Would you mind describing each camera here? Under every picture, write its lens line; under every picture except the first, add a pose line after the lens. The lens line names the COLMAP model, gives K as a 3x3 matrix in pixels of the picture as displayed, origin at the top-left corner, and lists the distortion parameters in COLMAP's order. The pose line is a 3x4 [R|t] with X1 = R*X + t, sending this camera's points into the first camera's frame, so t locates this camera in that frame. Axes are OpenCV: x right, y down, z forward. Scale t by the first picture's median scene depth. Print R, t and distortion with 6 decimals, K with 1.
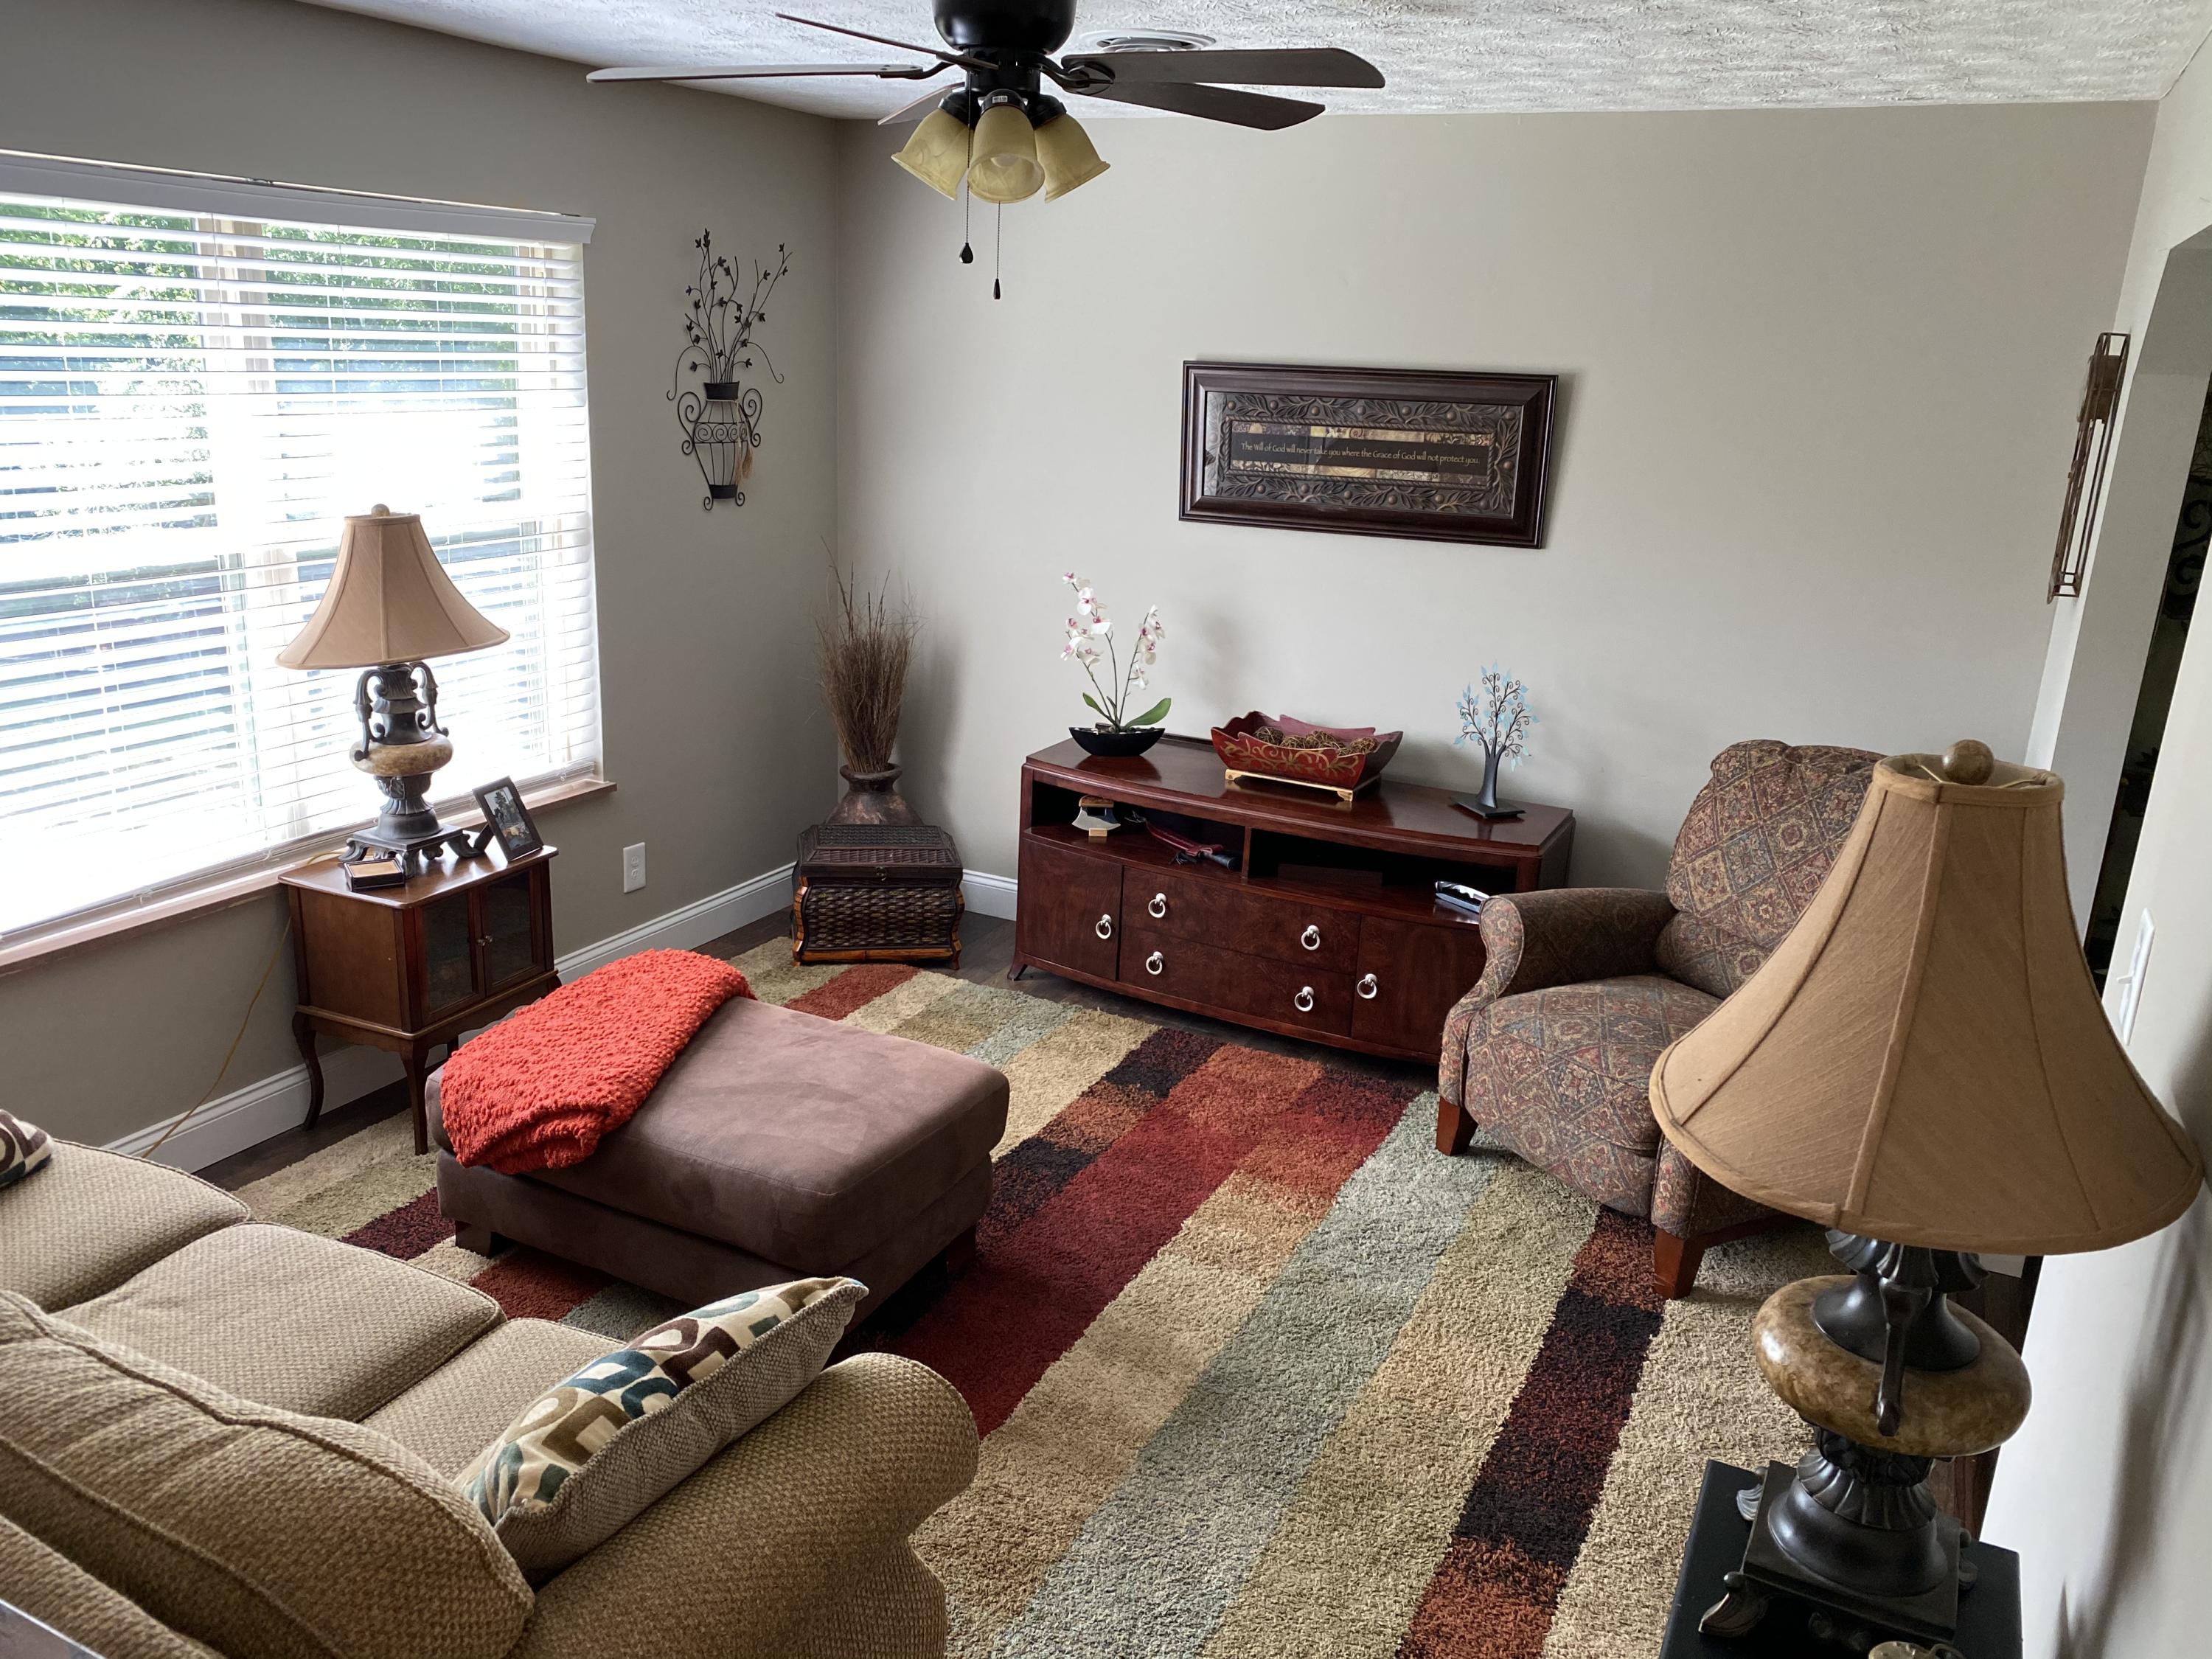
lens RADIAL K [[1671.9, 0, 1106.0], [0, 1671.9, 829.5], [0, 0, 1]] dist [0.000104, -0.008933]
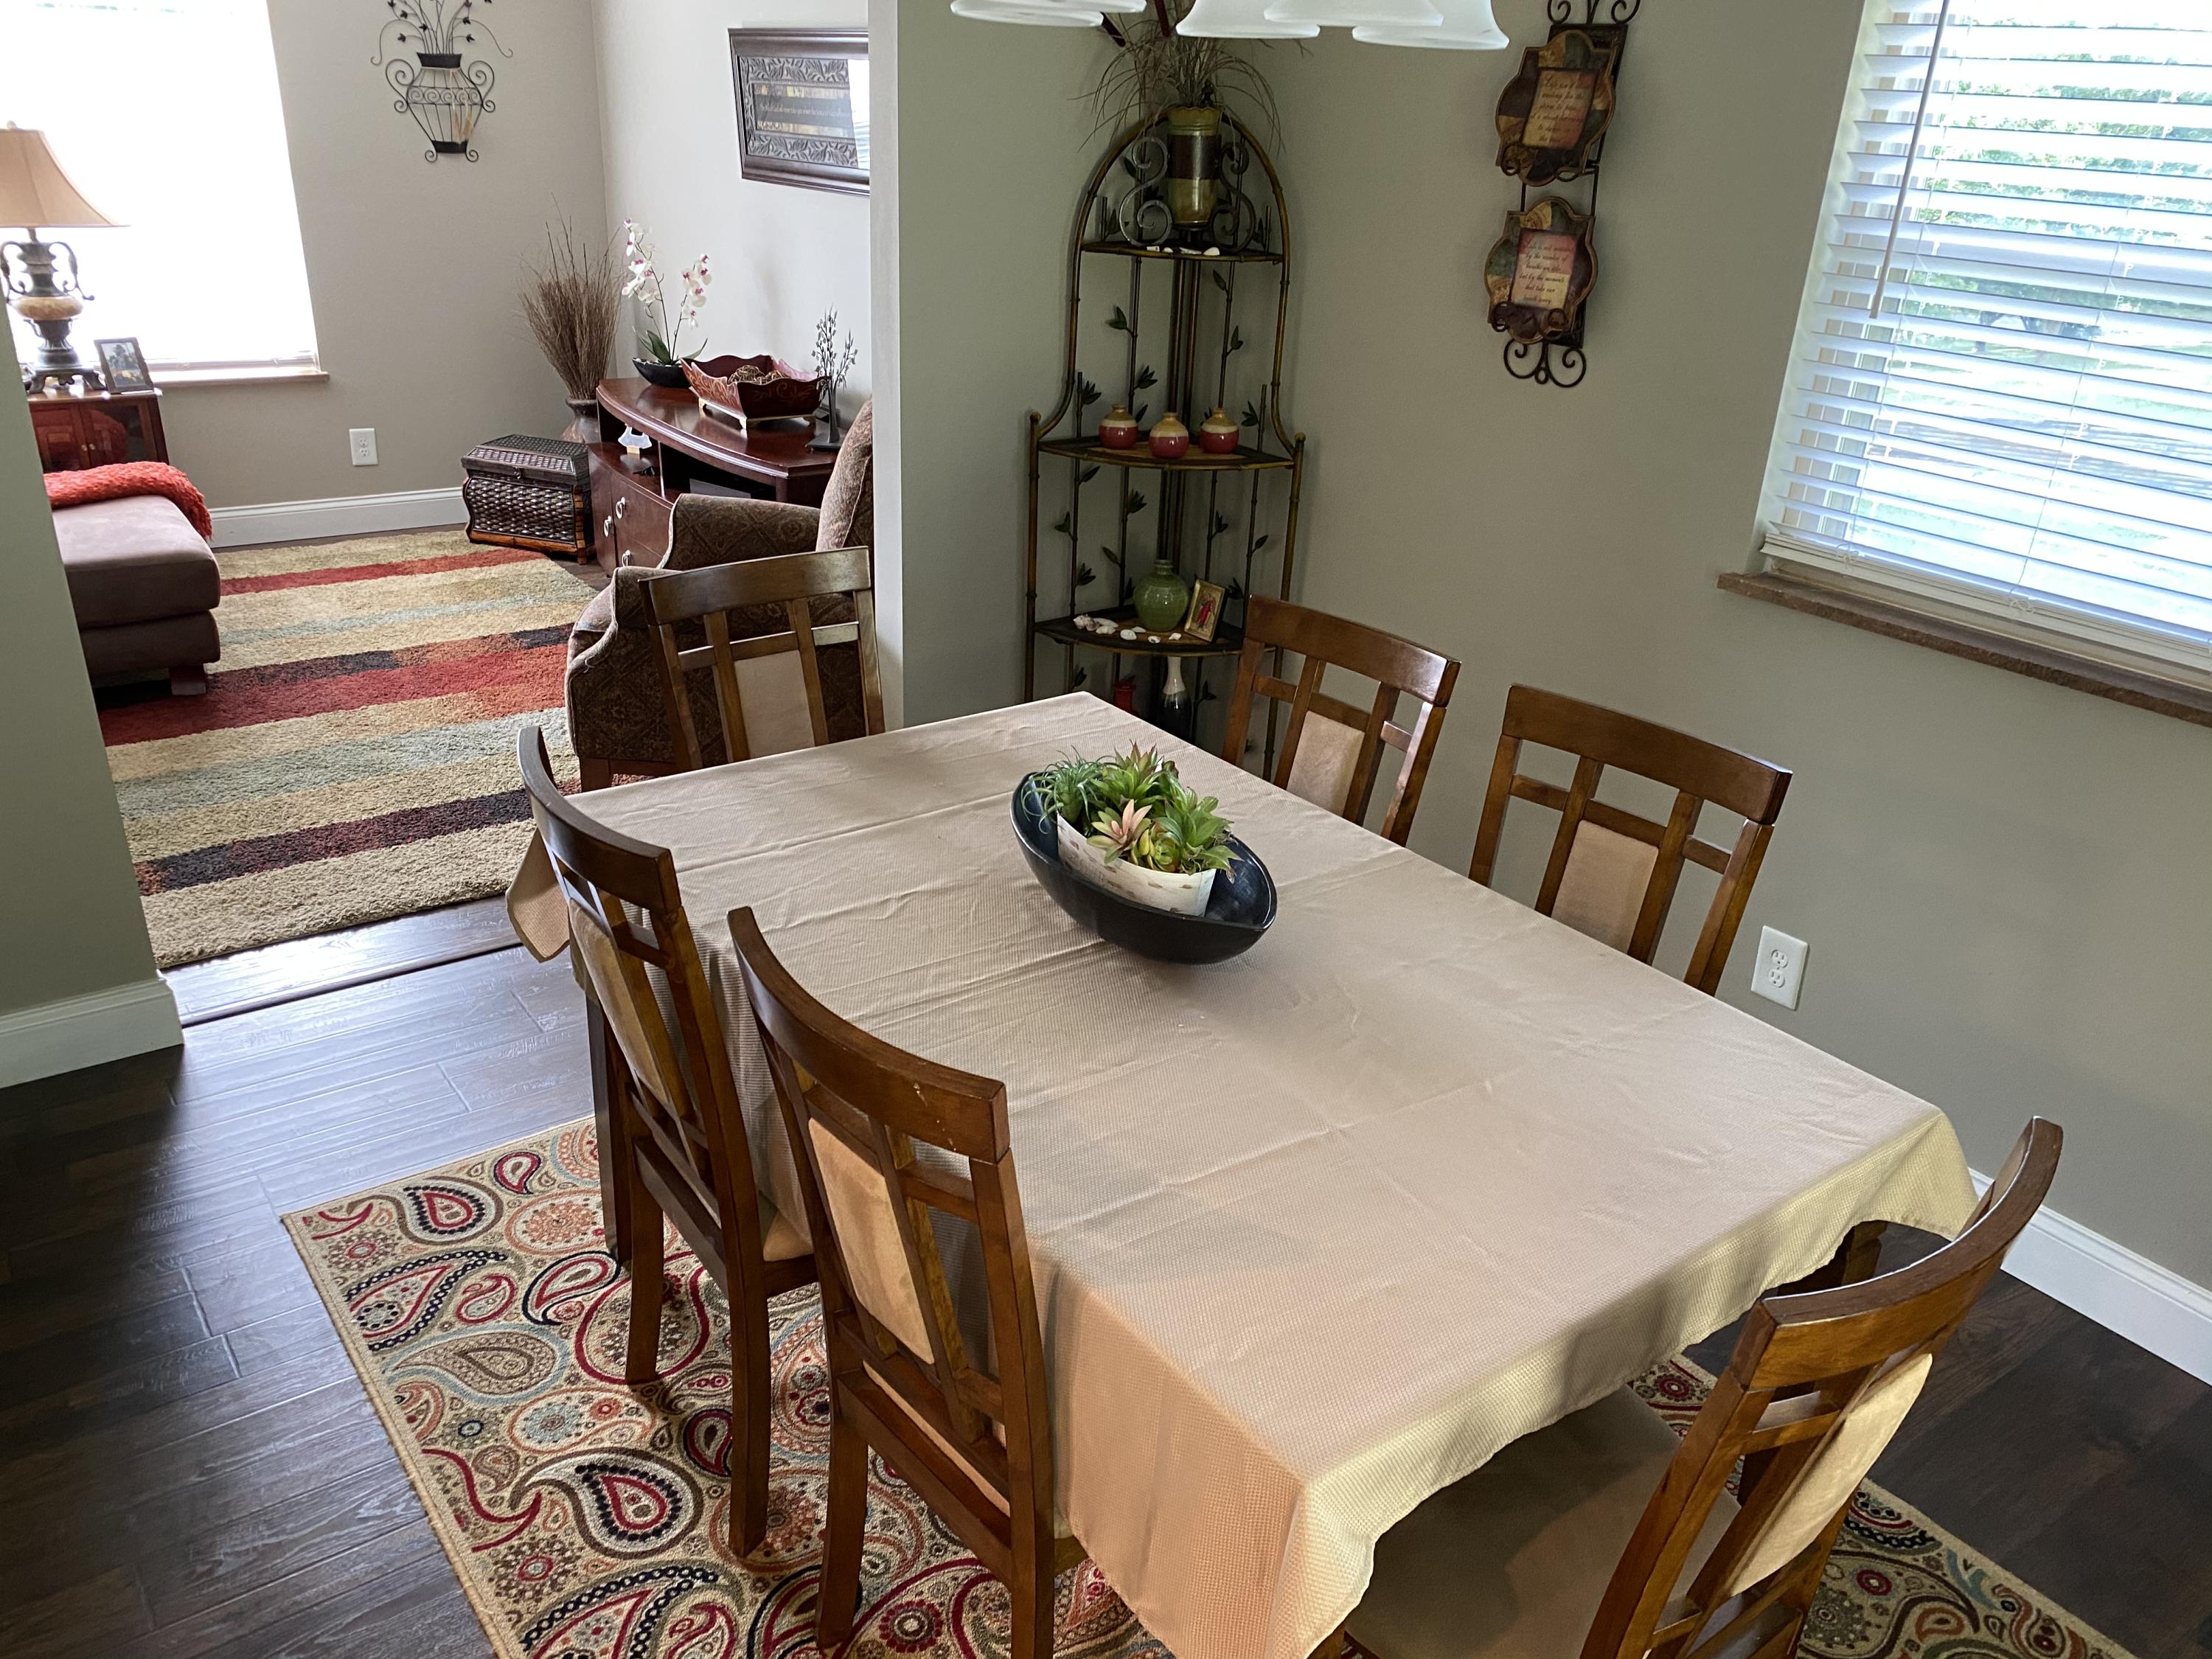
lens RADIAL K [[1682.2, 0, 1086.8], [0, 1682.2, 824.6], [0, 0, 1]] dist [0.008903, 0.003228]
pose [[0.885117, 0.184078, -0.427414, 0.842292], [-0.138454, 0.981016, 0.135783, 0.056071], [0.444295, -0.061007, 0.893801, 0.065287]]
